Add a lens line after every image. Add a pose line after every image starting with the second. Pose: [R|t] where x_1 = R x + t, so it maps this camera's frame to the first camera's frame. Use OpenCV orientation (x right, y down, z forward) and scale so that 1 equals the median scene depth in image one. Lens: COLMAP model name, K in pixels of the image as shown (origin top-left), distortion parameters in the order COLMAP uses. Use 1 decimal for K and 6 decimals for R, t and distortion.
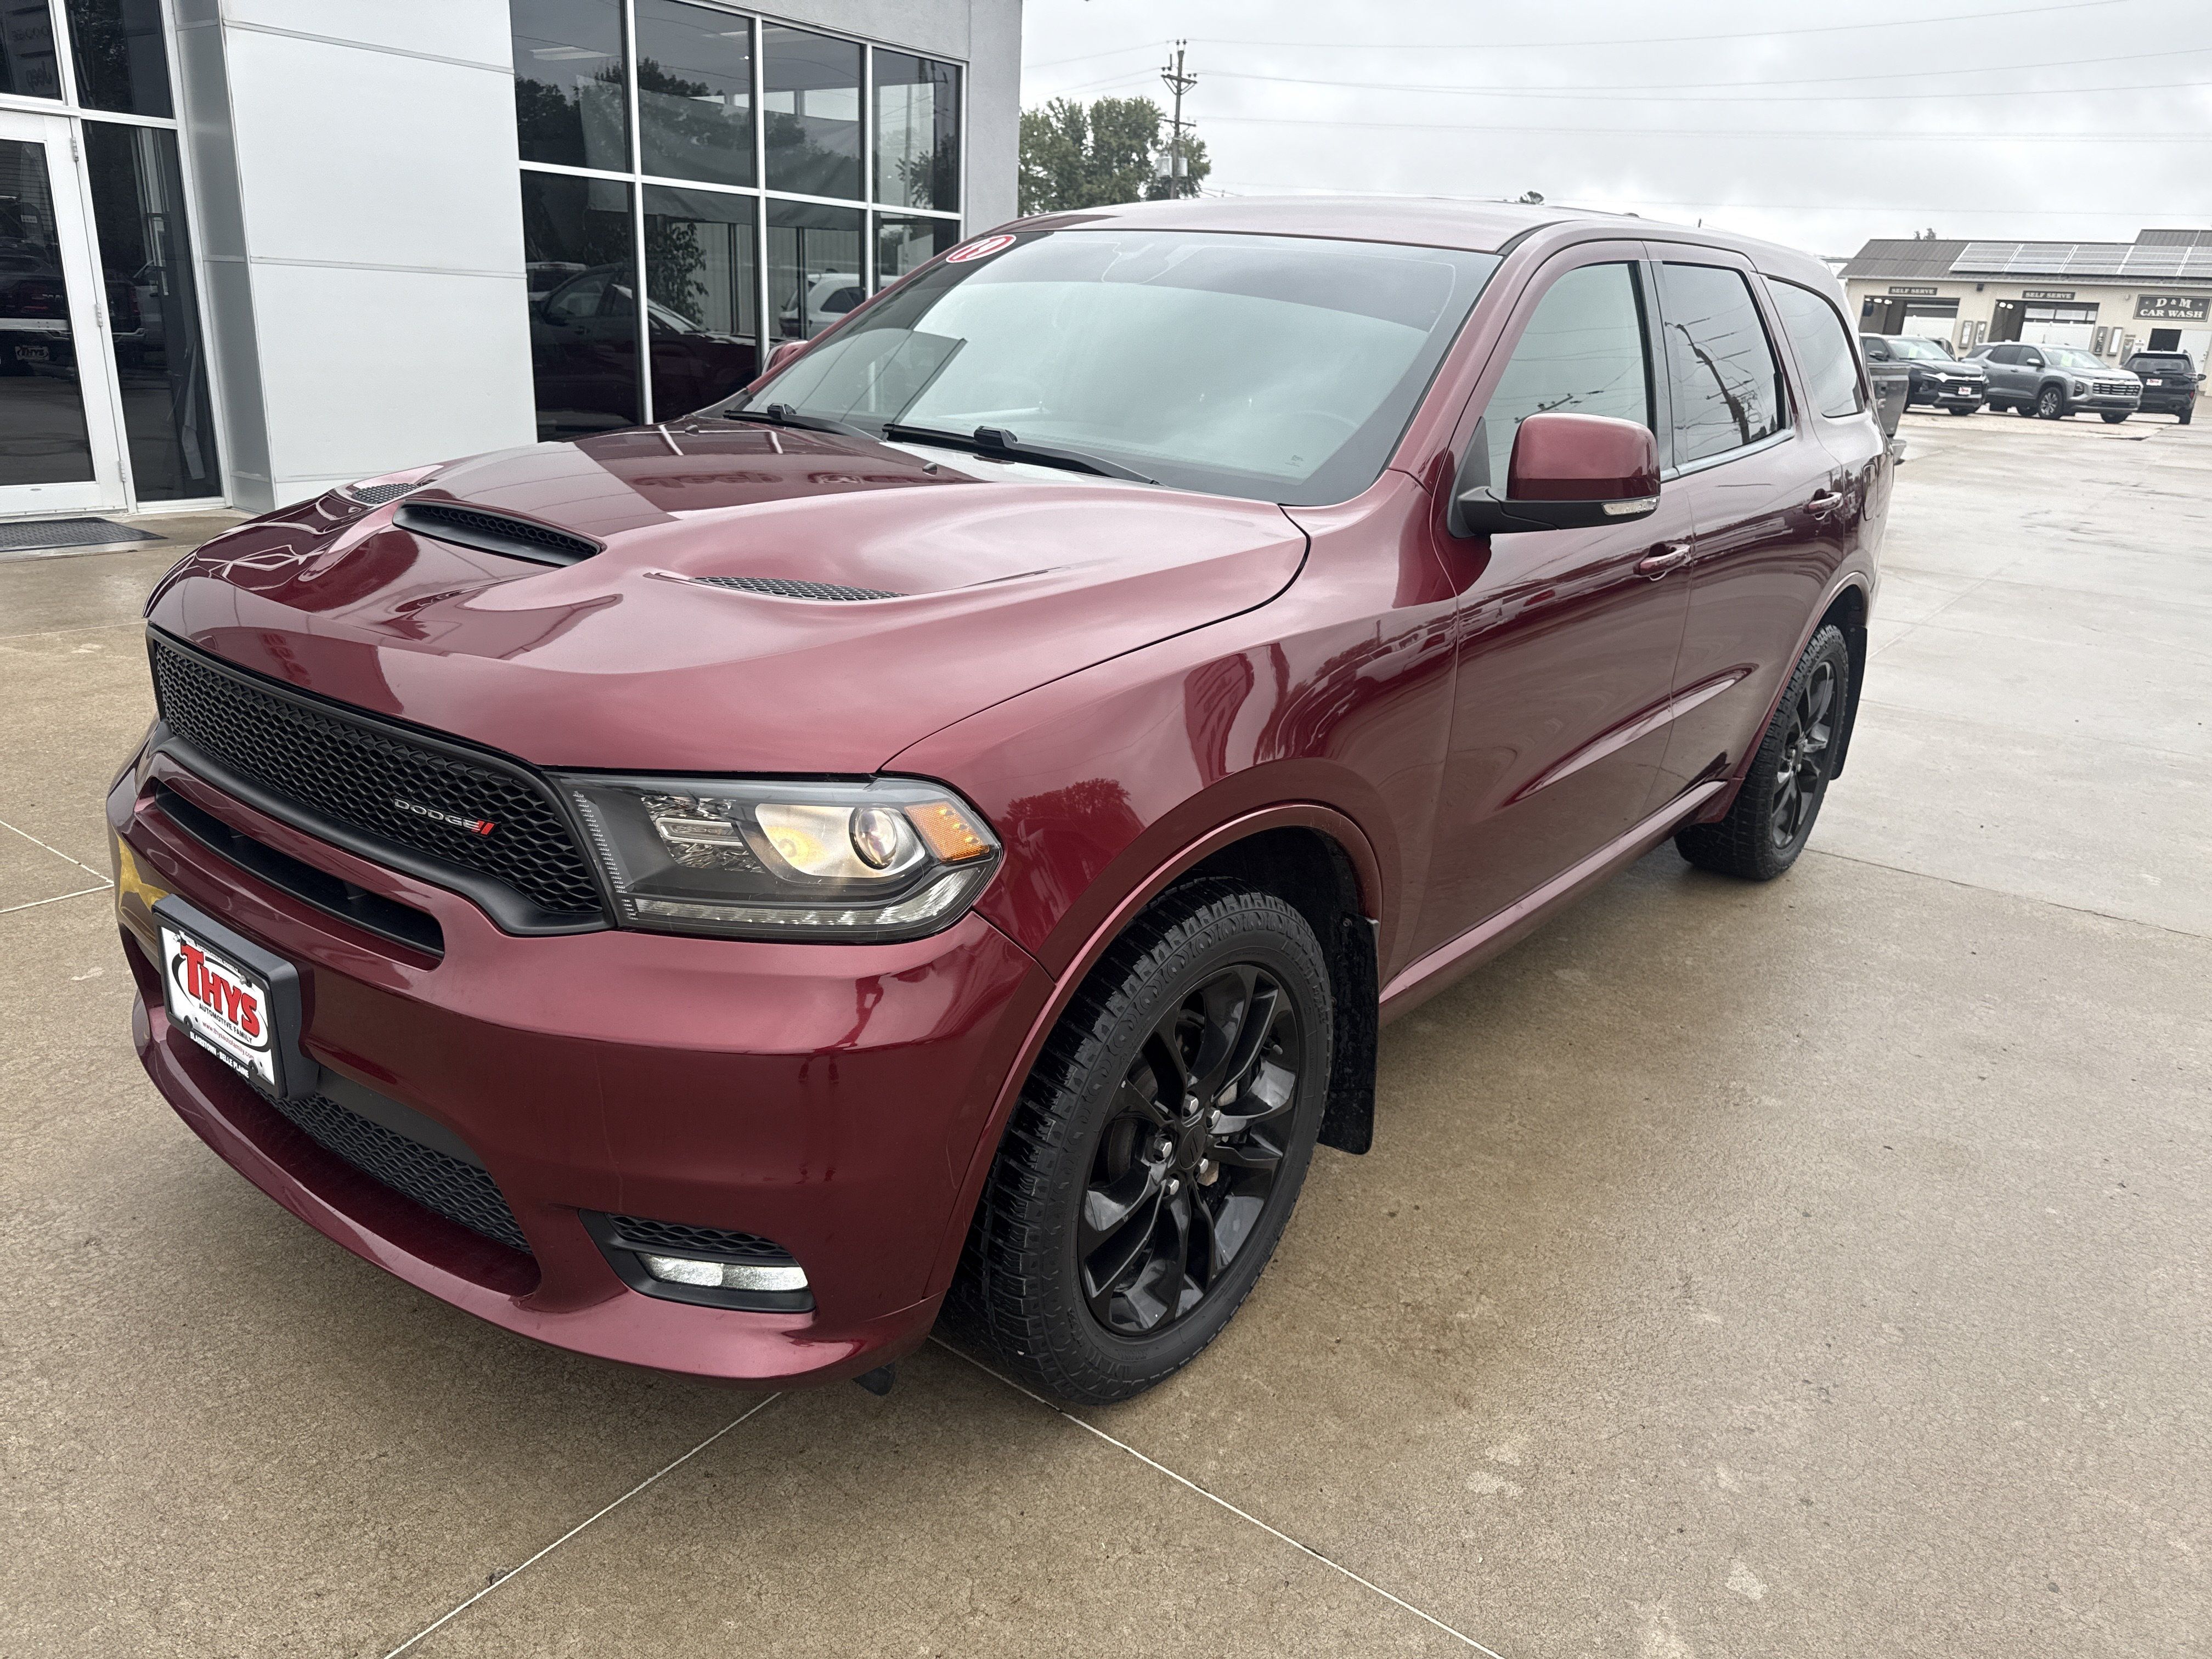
lens RADIAL K [[1555.5, 0, 1091.7], [0, 1555.5, 829.5], [0, 0, 1]] dist [0.053407, -0.093174]
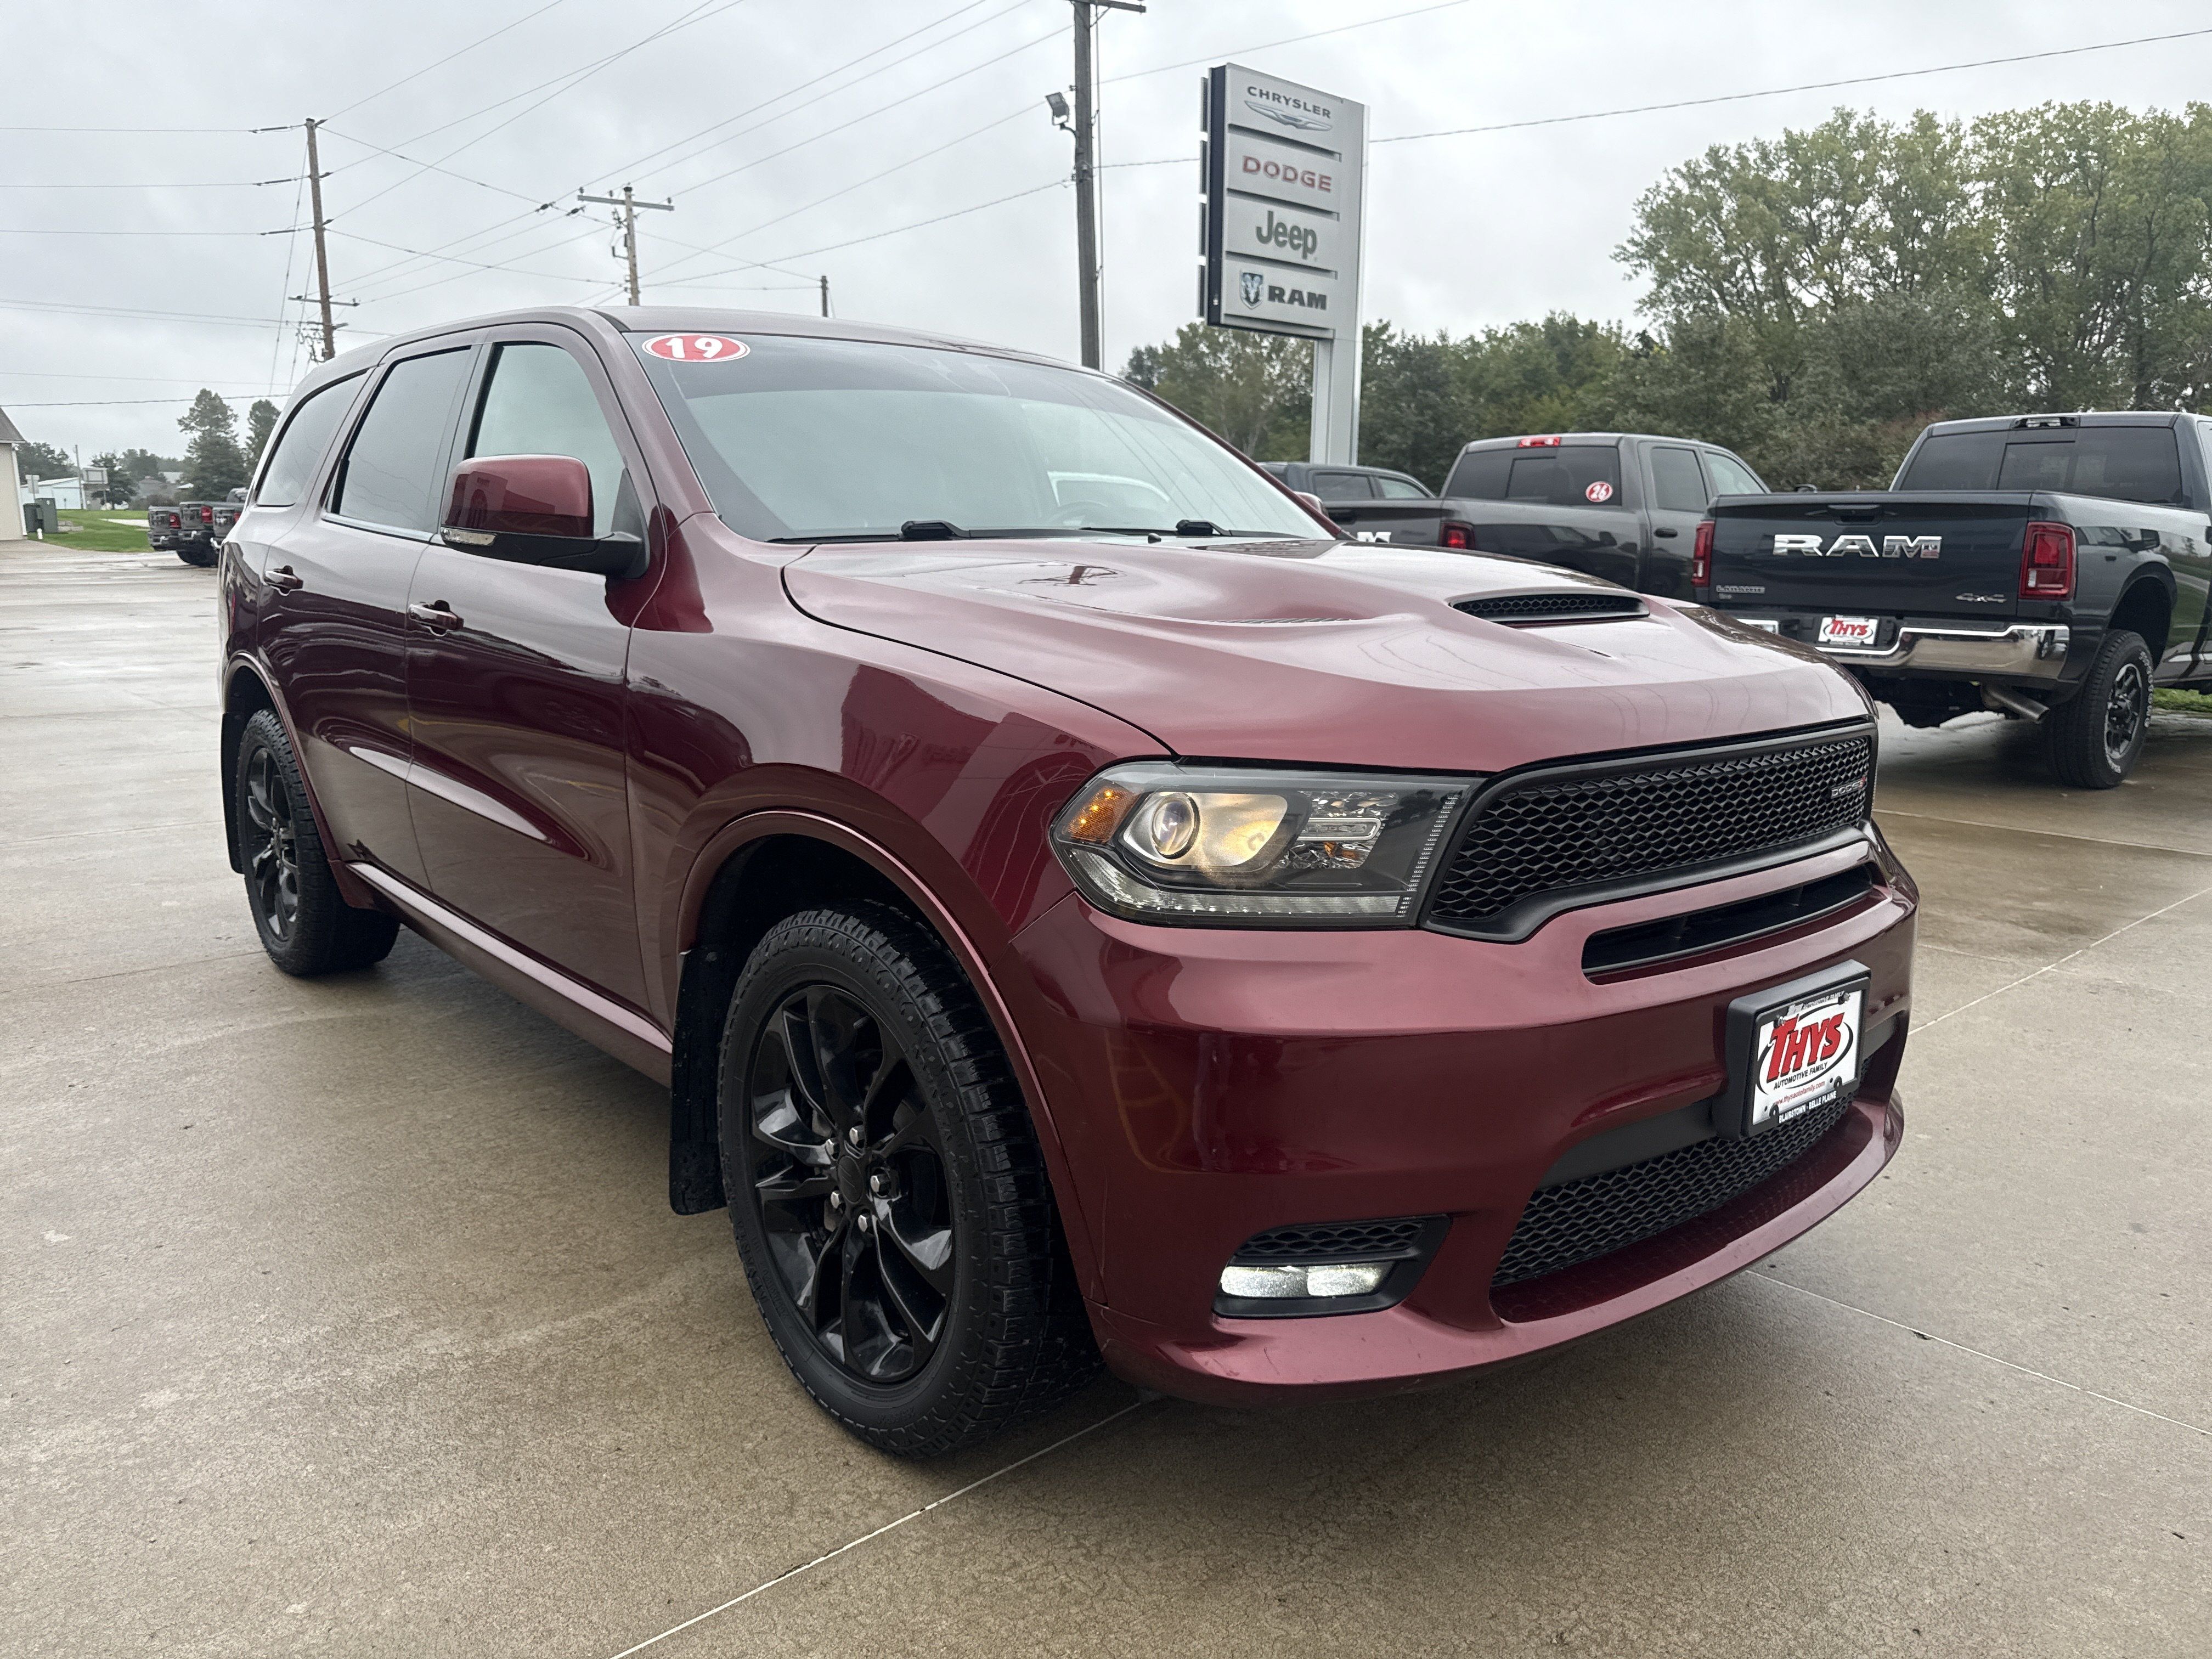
lens RADIAL K [[1606.7, 0, 1109.9], [0, 1606.7, 803.0], [0, 0, 1]] dist [-0.004180, 0.003051]
pose [[0.204592, -0.205813, 0.956966, -1.597722], [0.308825, 0.941285, 0.136416, -0.324279], [-0.928854, 0.267625, 0.256139, 1.090172]]
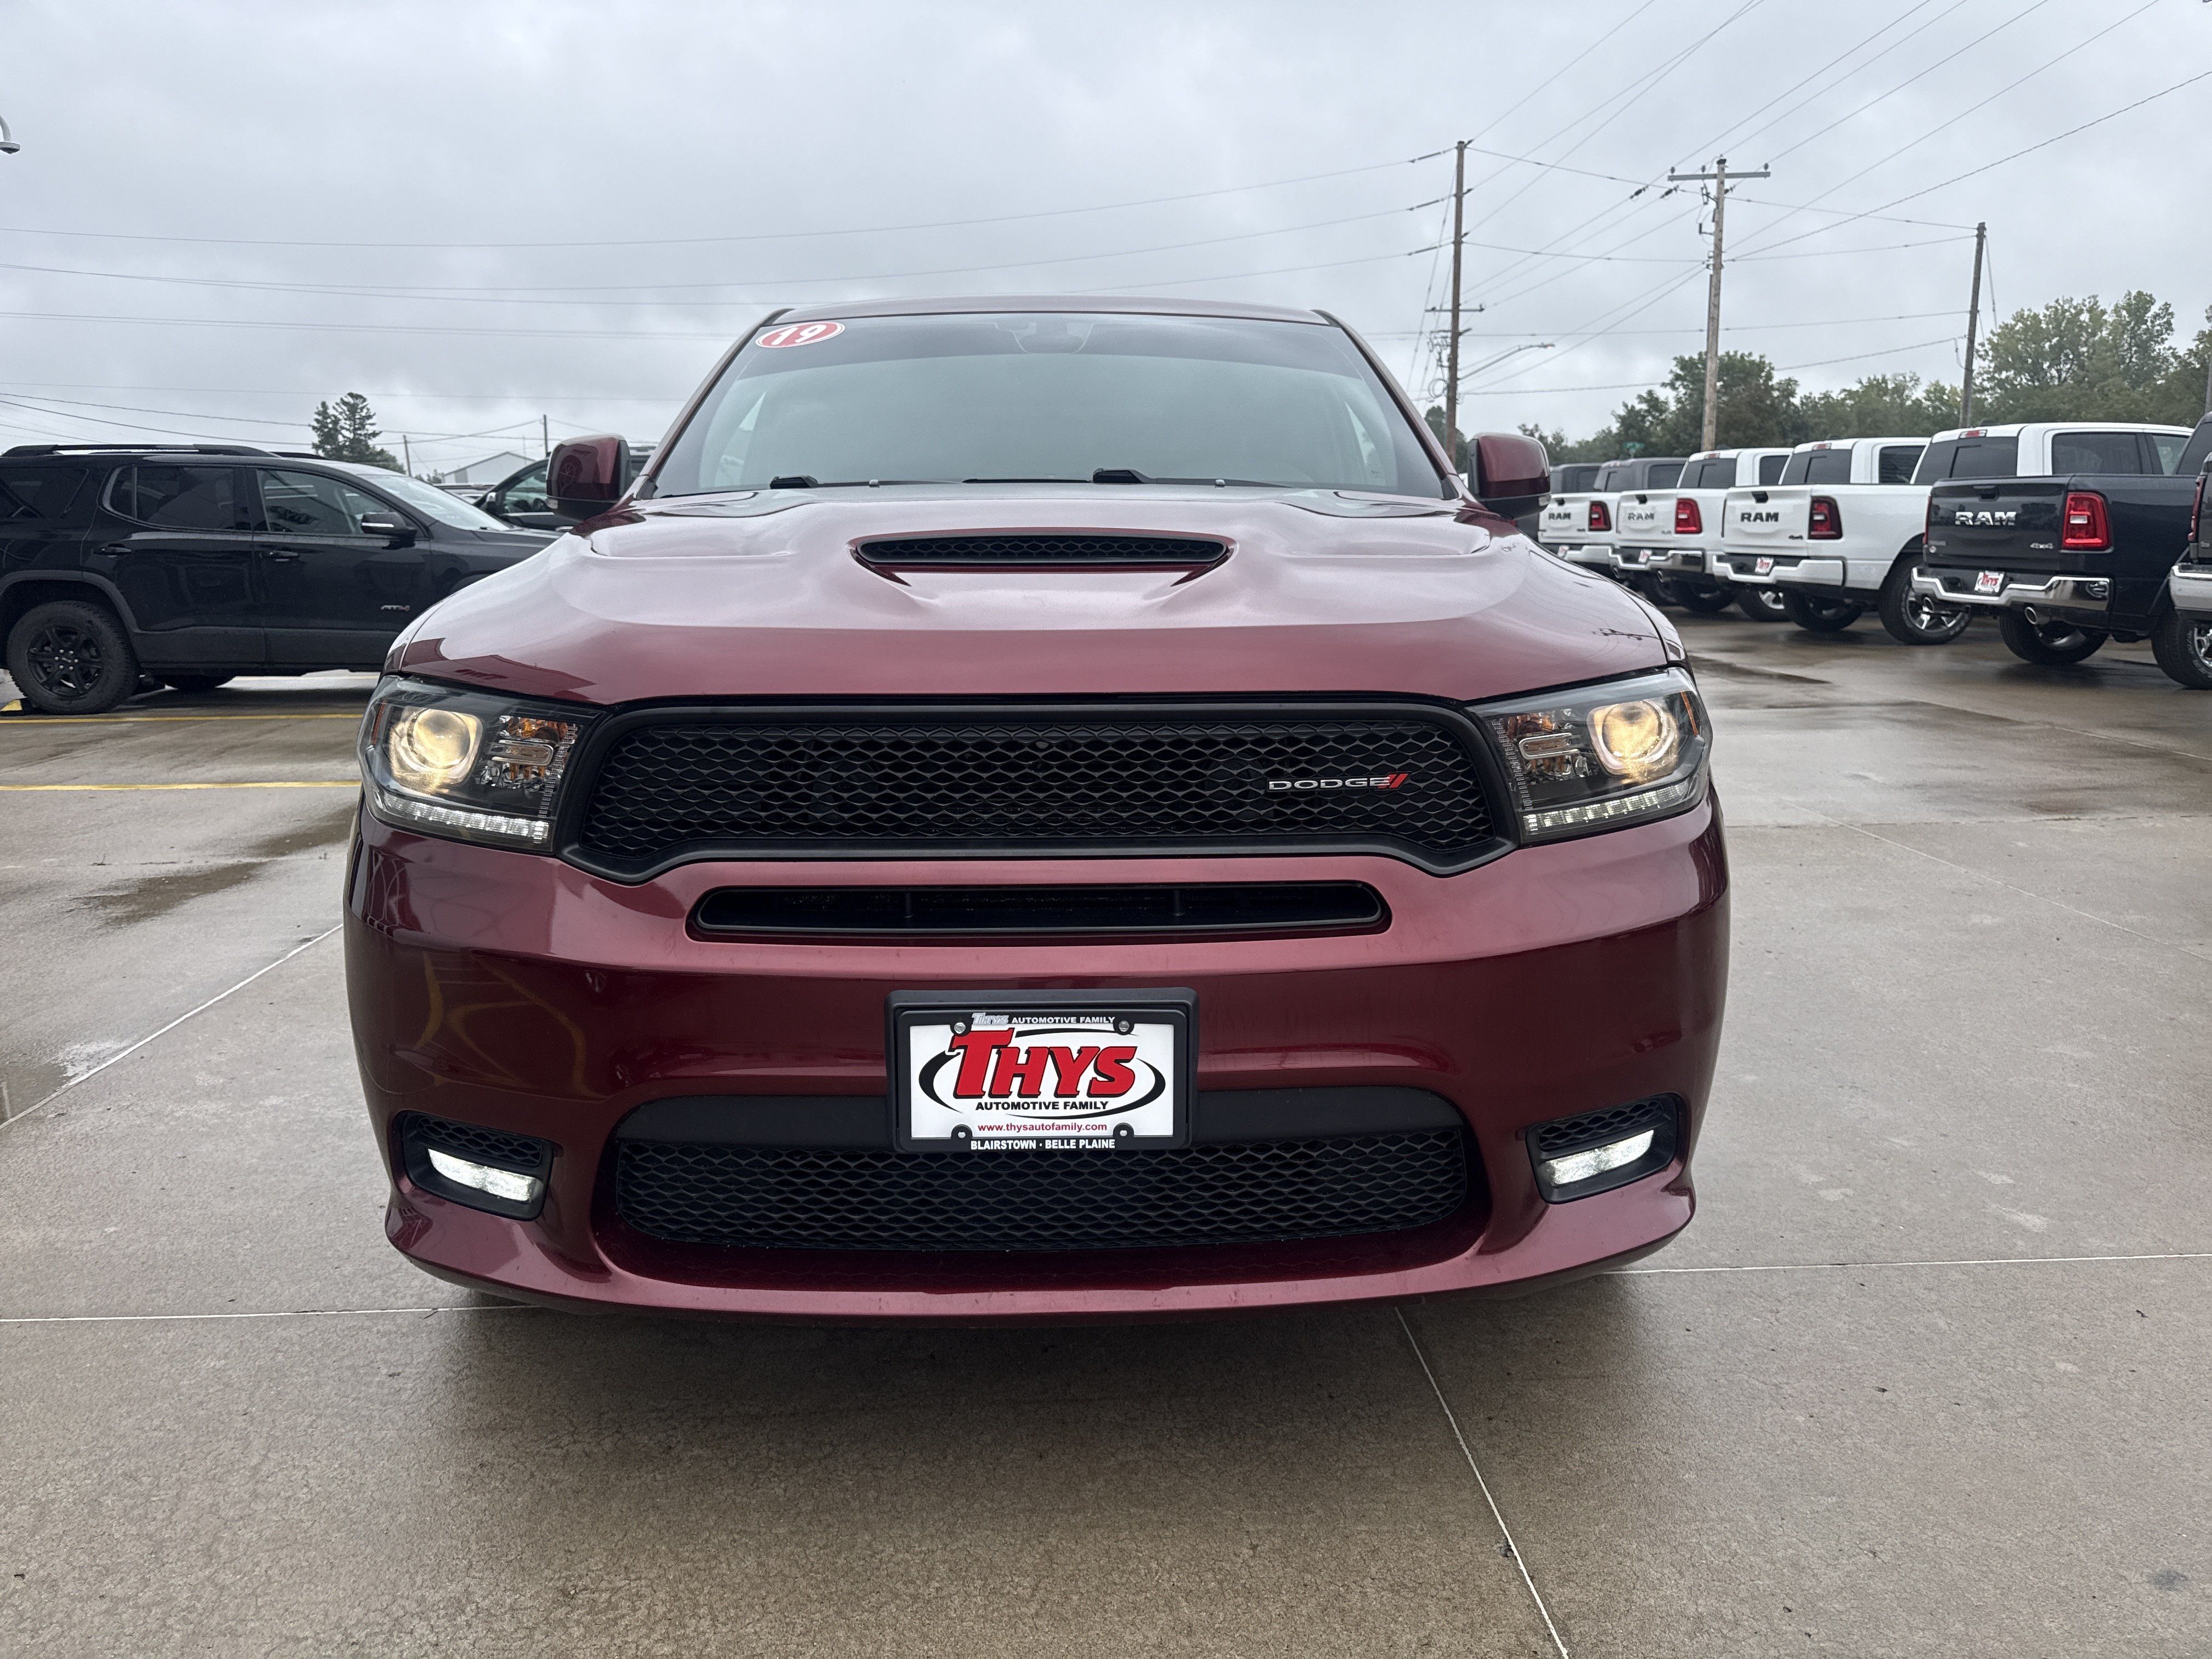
lens RADIAL K [[1551.6, 0, 1106.0], [0, 1551.6, 829.5], [0, 0, 1]] dist [0.059172, -0.092561]
pose [[0.770949, -0.178743, 0.611301, -1.004754], [0.247130, 0.968564, -0.028466, 0.010255], [-0.586996, 0.173016, 0.790886, 0.282869]]
